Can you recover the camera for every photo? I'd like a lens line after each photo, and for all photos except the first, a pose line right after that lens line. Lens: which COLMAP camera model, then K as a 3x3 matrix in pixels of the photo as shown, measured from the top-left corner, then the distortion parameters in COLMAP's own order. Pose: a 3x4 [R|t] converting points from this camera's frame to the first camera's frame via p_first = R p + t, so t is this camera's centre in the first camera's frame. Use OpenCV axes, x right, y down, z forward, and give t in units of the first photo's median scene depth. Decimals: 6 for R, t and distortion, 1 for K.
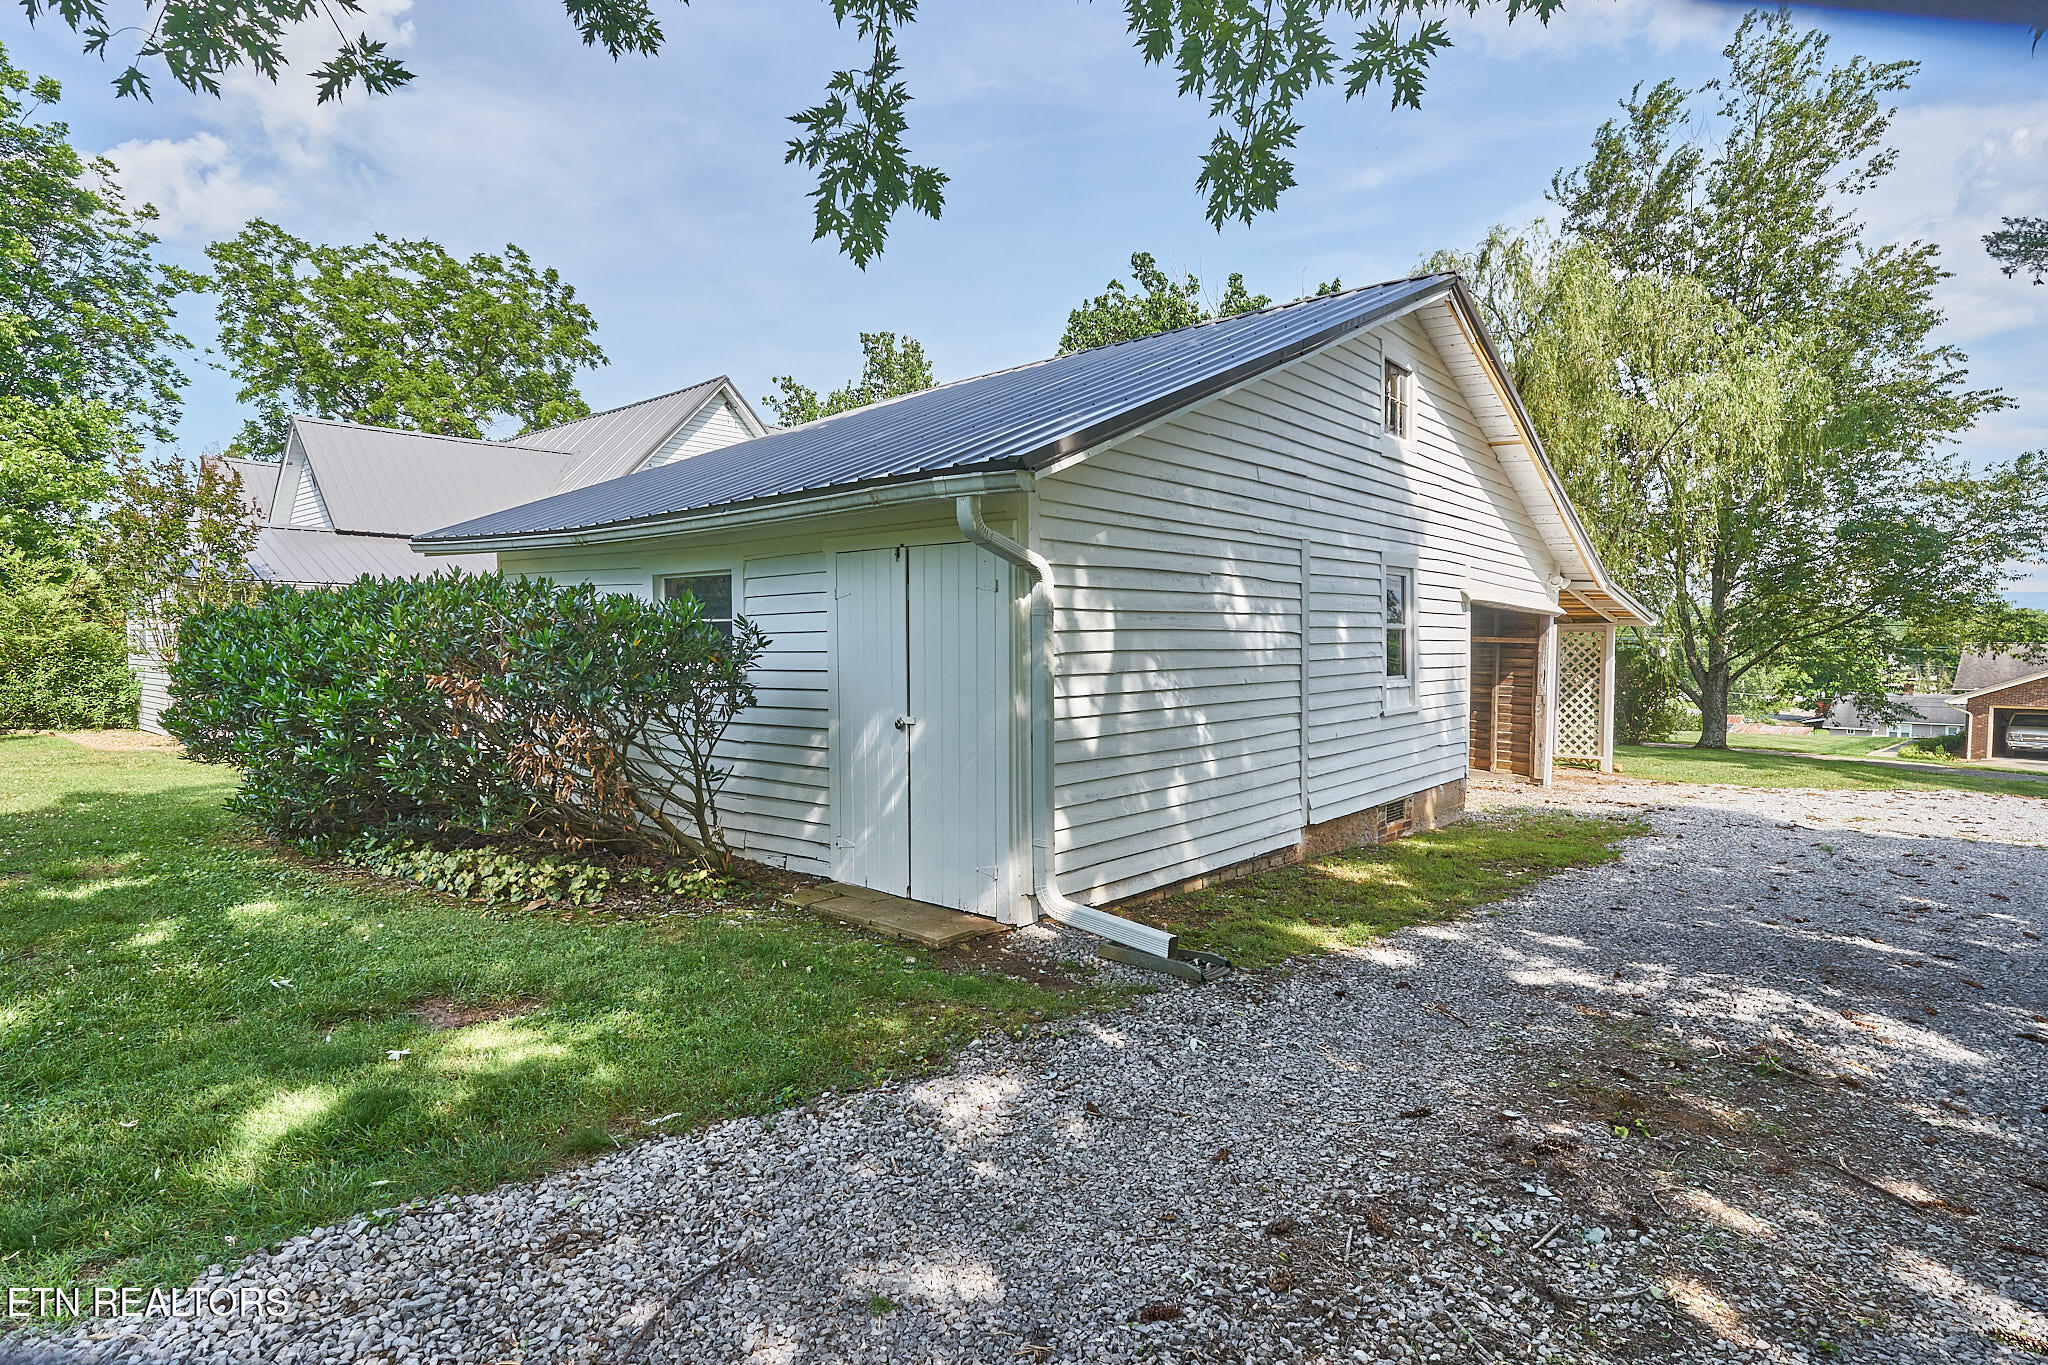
lens RADIAL K [[1073.0, 0, 1026.8], [0, 1073.0, 682.5], [0, 0, 1]] dist [-0.001142, -0.001440]
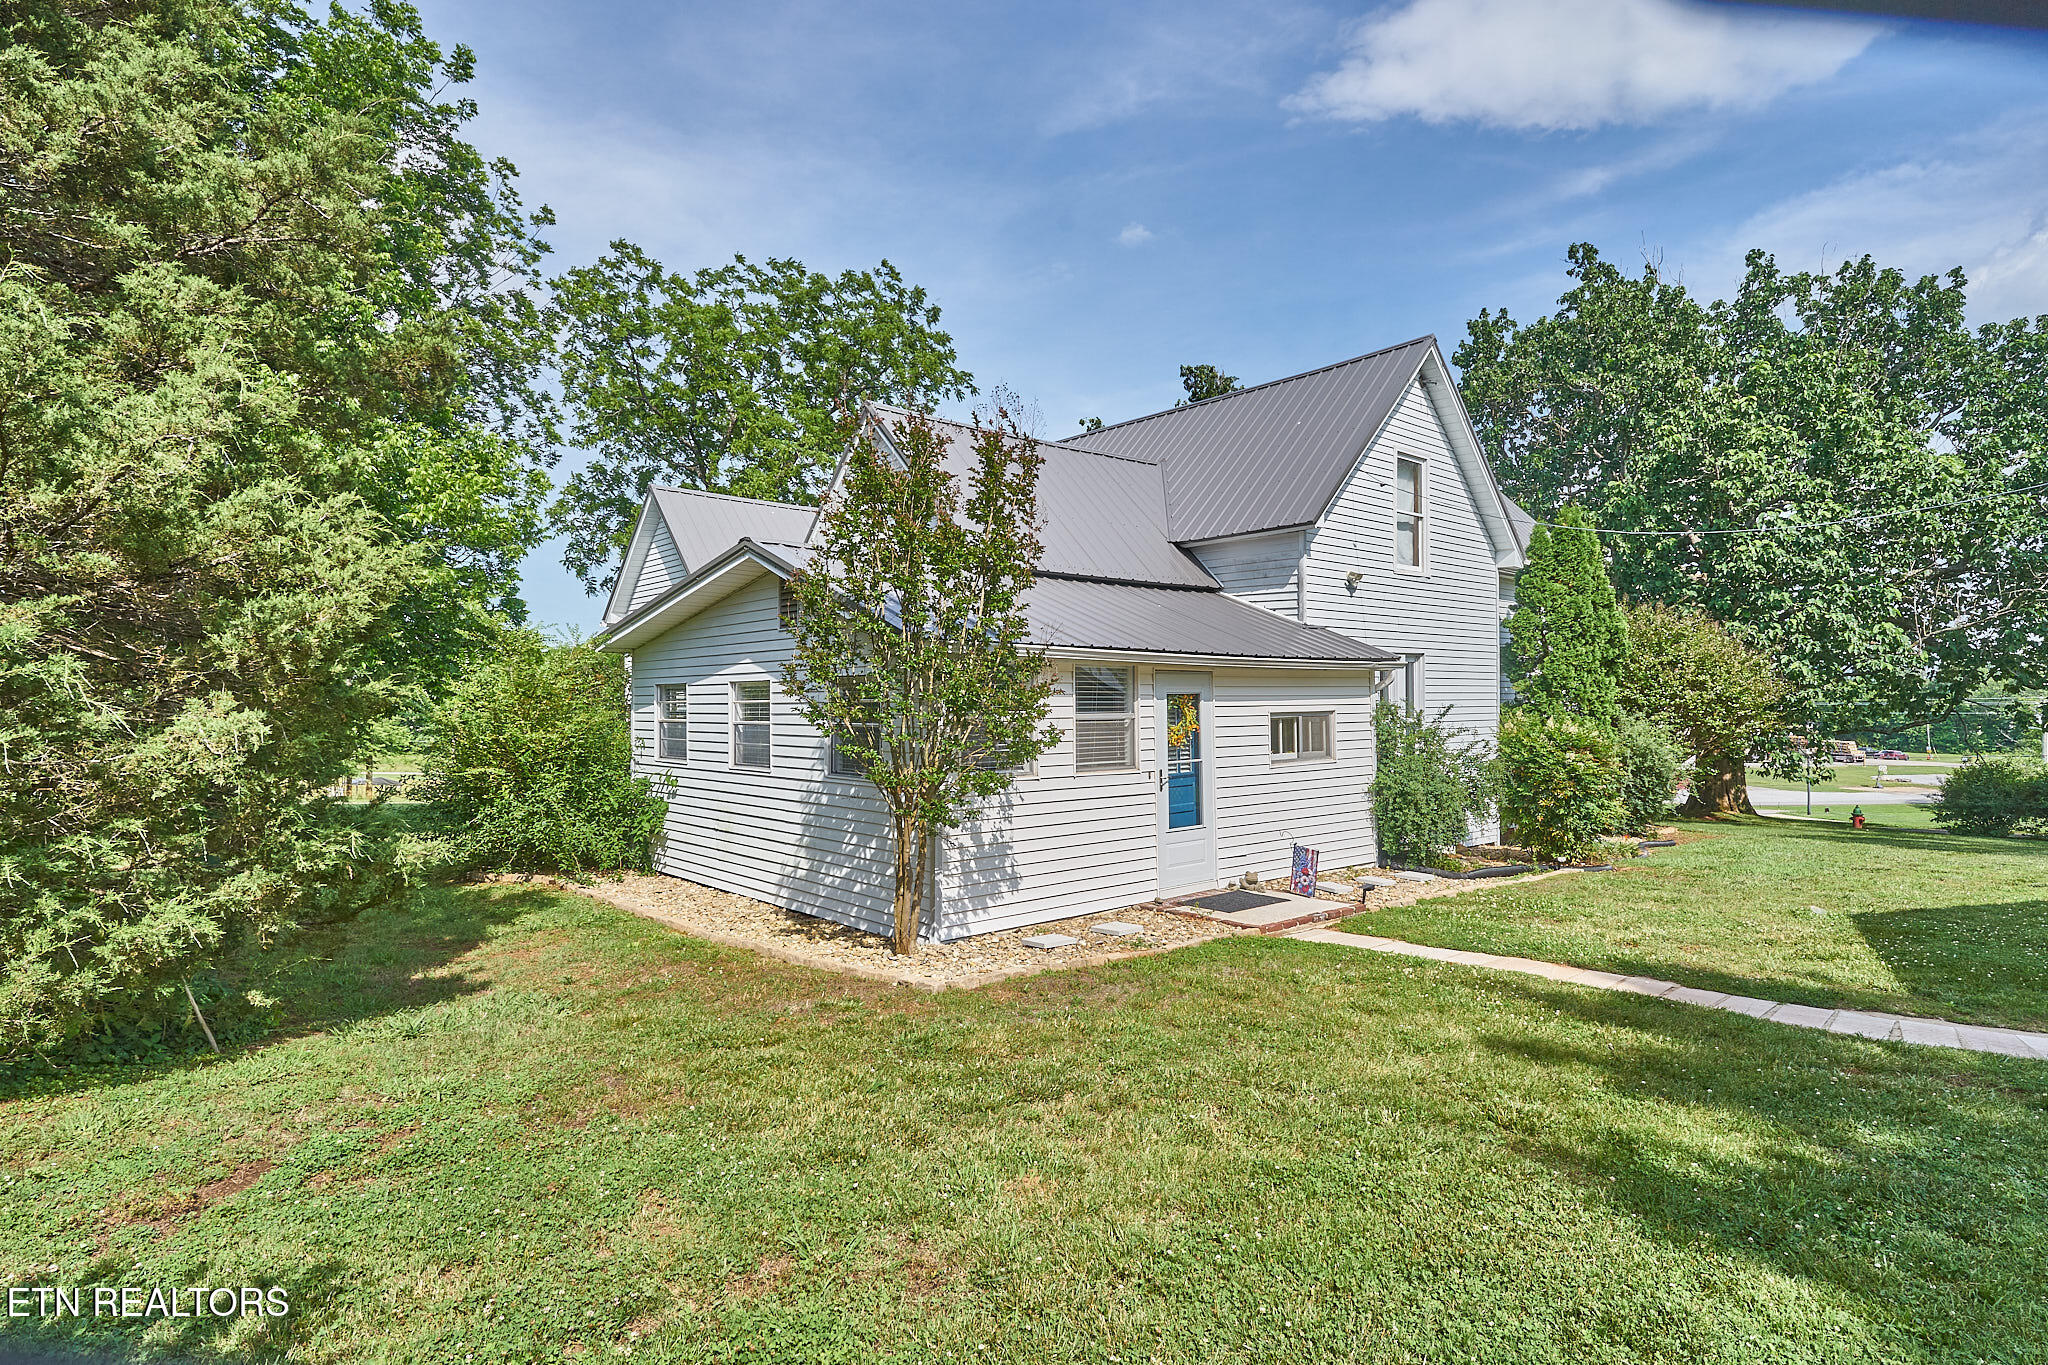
lens RADIAL K [[1073.0, 0, 1020.0], [0, 1073.0, 684.5], [0, 0, 1]] dist [-0.001142, -0.001440]
pose [[0.992352, -0.007025, -0.123240, -0.270604], [0.000196, 0.998468, -0.055337, -0.019710], [0.123440, 0.054890, 0.990833, 0.179835]]
